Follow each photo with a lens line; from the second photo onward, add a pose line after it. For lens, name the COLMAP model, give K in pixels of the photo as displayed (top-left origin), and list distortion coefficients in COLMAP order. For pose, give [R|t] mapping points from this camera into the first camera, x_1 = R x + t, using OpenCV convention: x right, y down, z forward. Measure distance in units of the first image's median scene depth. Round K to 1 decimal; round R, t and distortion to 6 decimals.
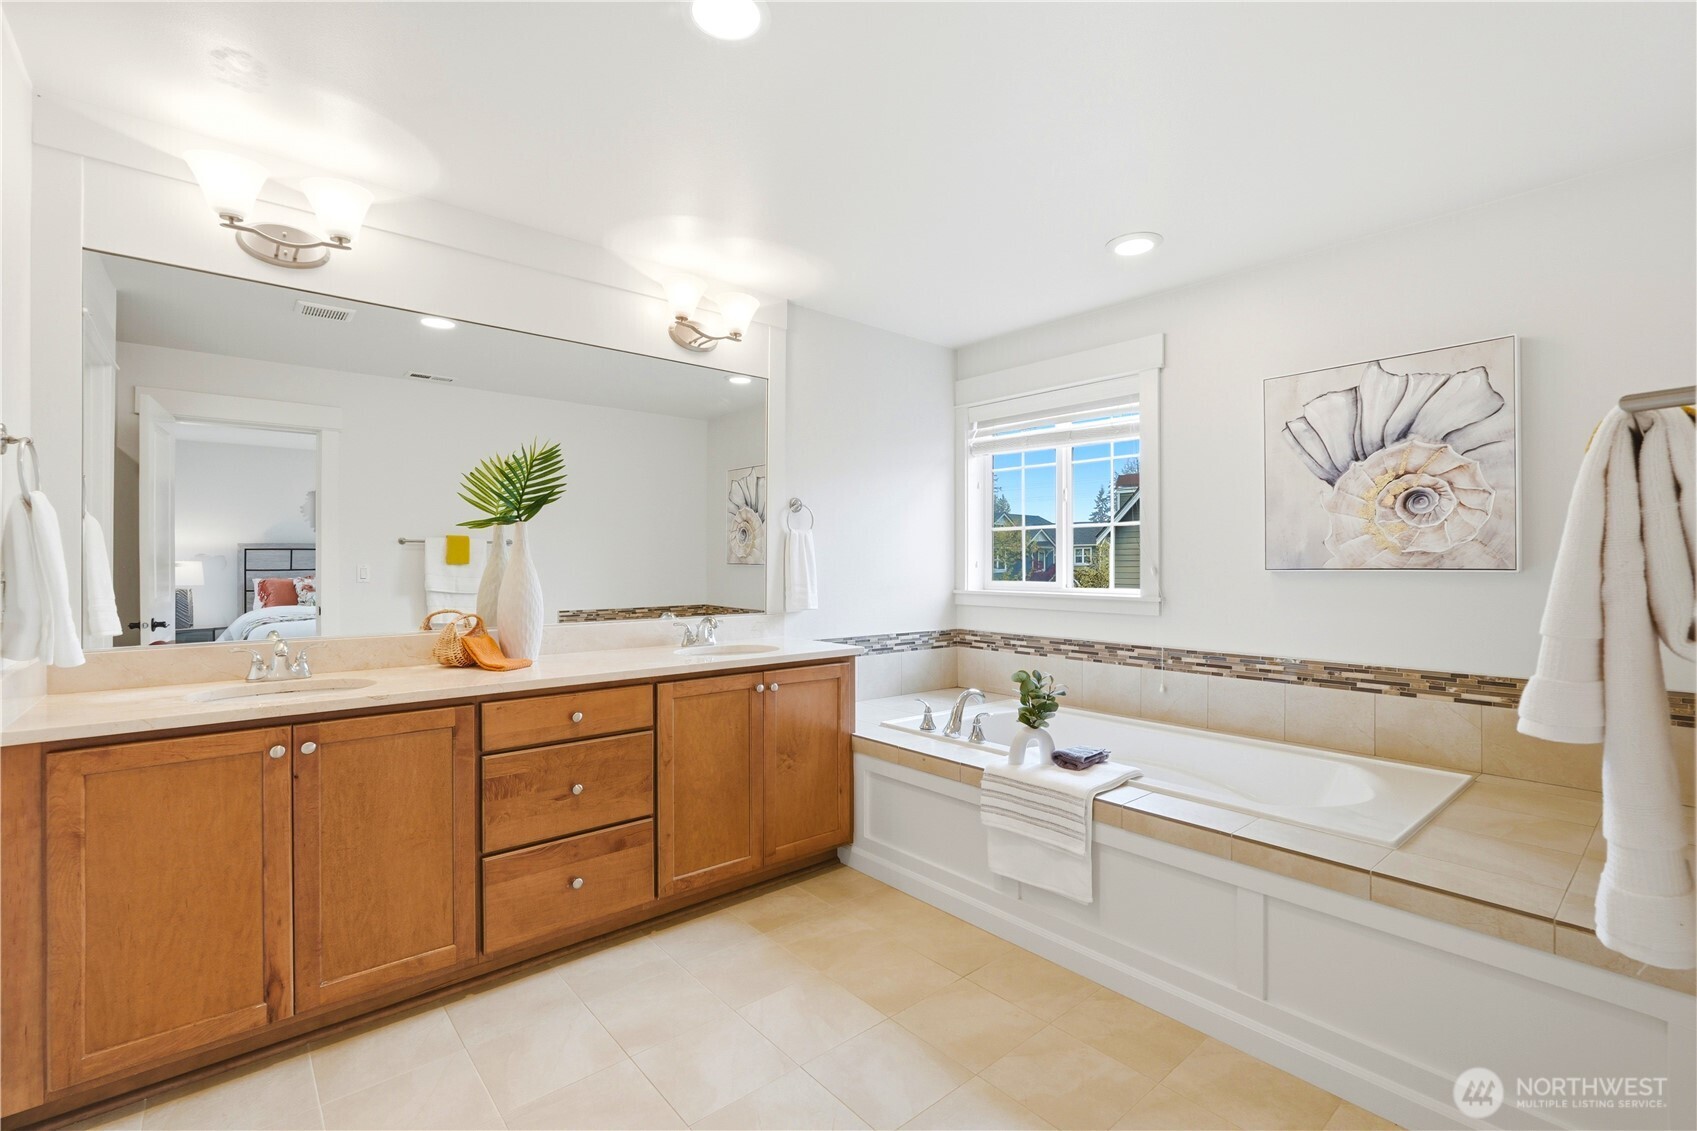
lens RADIAL K [[741.3, 0, 850.2], [0, 741.3, 563.7], [0, 0, 1]] dist [-0.019285, 0.009864]
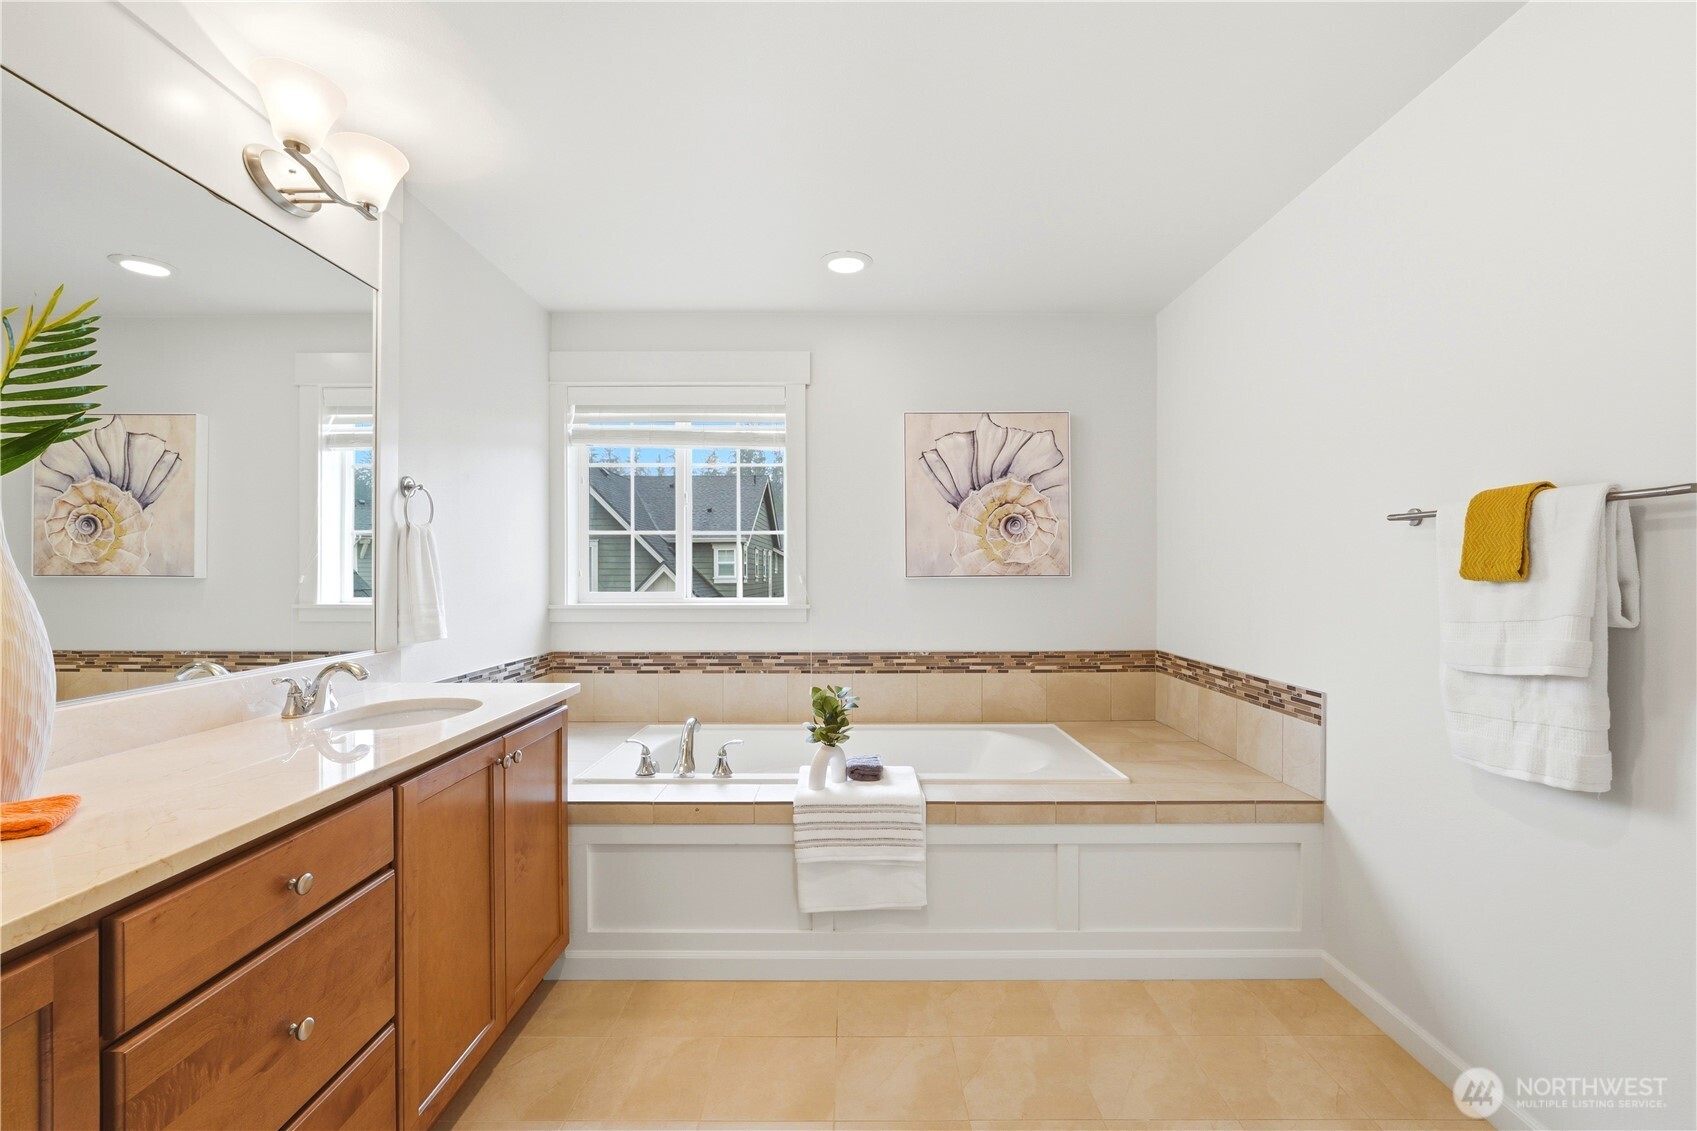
lens RADIAL K [[741.5, 0, 844.7], [0, 741.5, 578.2], [0, 0, 1]] dist [-0.012474, 0.000197]
pose [[0.657050, -0.008622, 0.753798, -0.404961], [0.002751, 0.999955, 0.009040, -0.001140], [-0.753842, -0.003866, 0.657044, 0.326597]]
